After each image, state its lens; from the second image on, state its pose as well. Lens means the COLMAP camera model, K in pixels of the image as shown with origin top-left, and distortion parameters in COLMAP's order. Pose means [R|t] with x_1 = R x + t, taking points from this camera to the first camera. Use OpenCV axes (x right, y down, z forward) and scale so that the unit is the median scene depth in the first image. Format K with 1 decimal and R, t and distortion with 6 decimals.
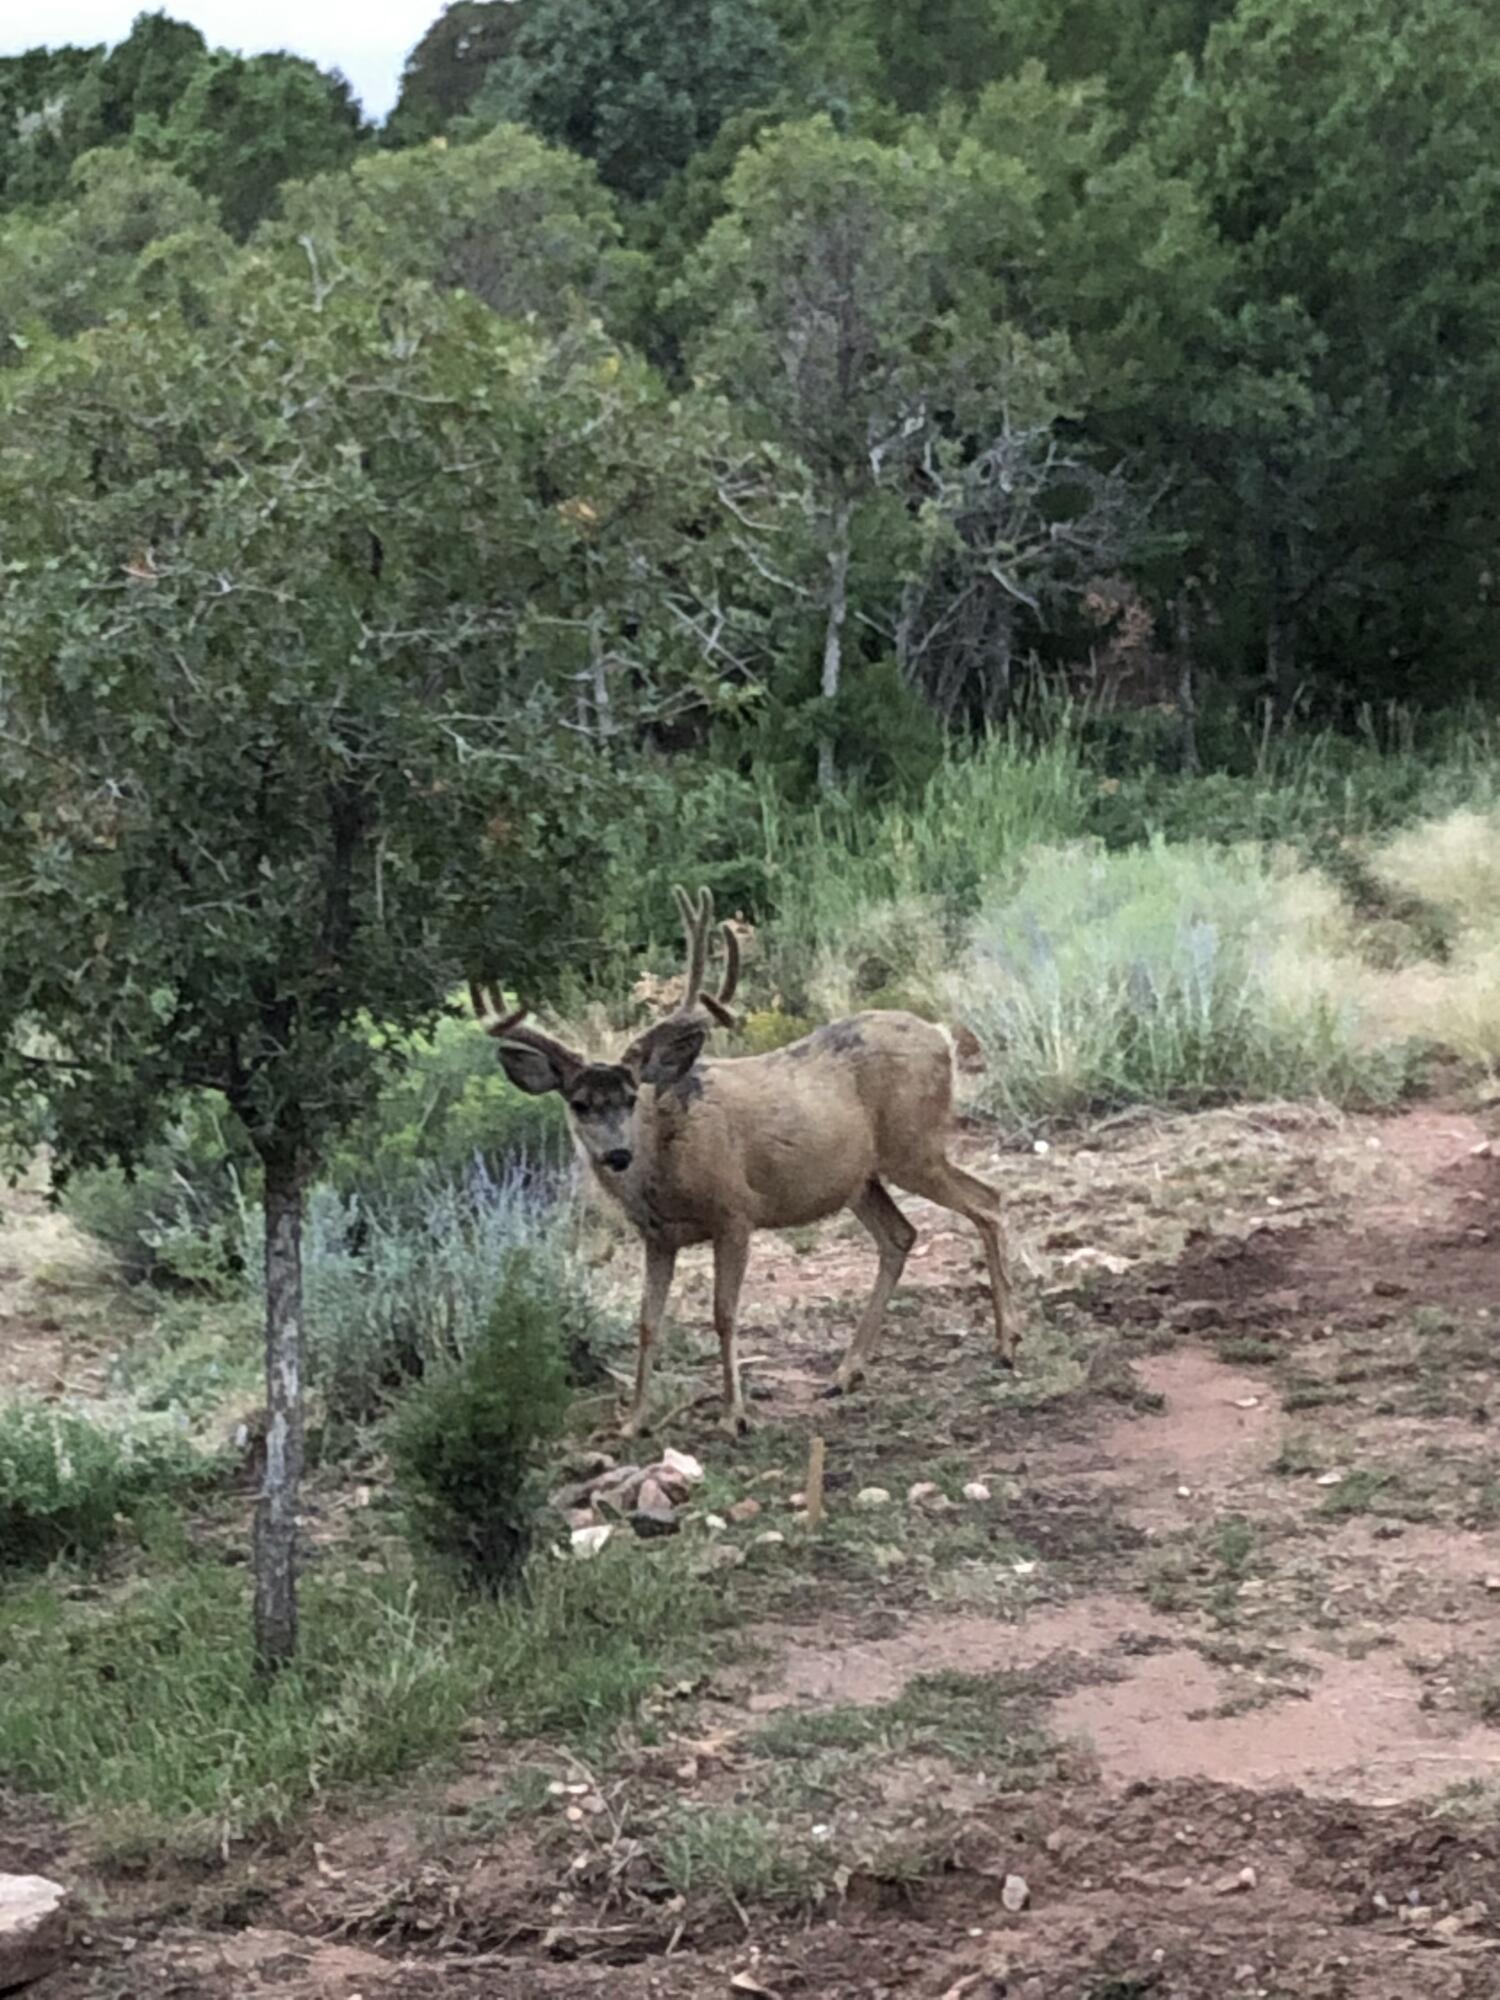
lens RADIAL K [[5829.9, 0, 748.4], [0, 5829.9, 997.7], [0, 0, 1]] dist [0.129437, 0.000000]
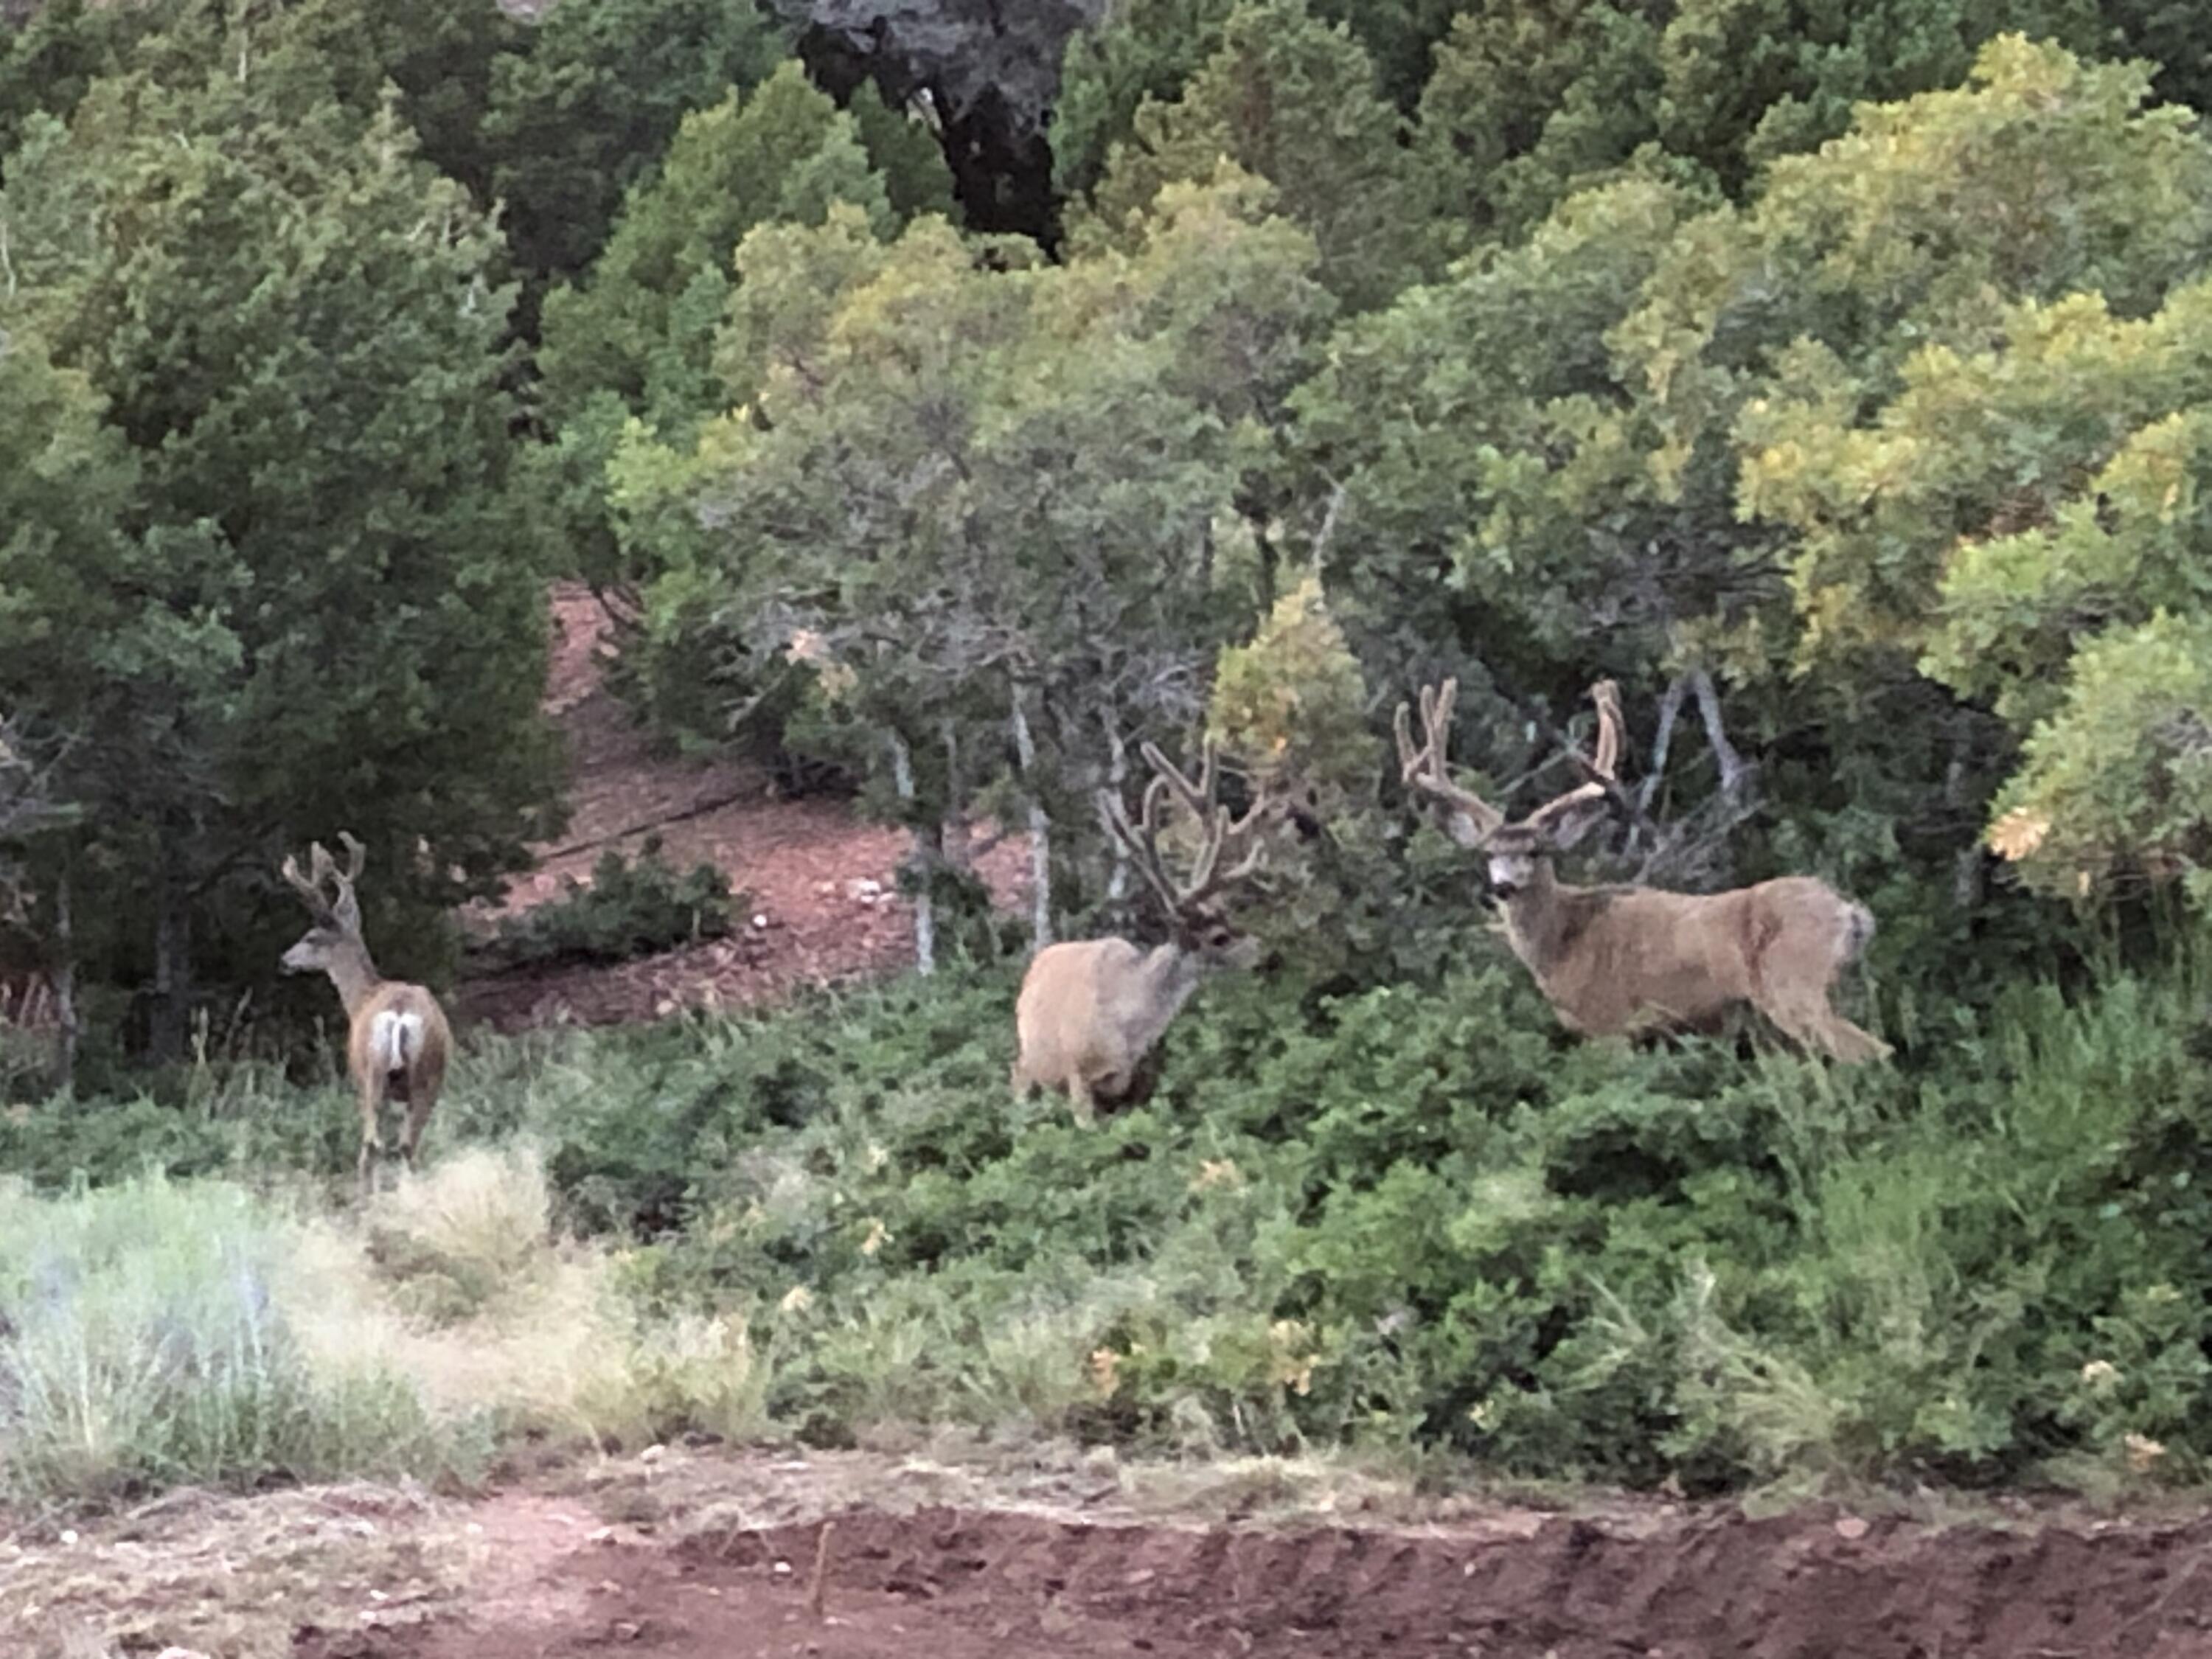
lens RADIAL K [[7816.3, 0, 1107.2], [0, 7816.3, 831.4], [0, 0, 1]] dist [0.295454, 0.000000]
pose [[0.968555, 0.023941, 0.247647, -0.085803], [-0.004702, 0.996943, -0.077989, 0.012110], [-0.248757, 0.074372, 0.965706, -0.123409]]
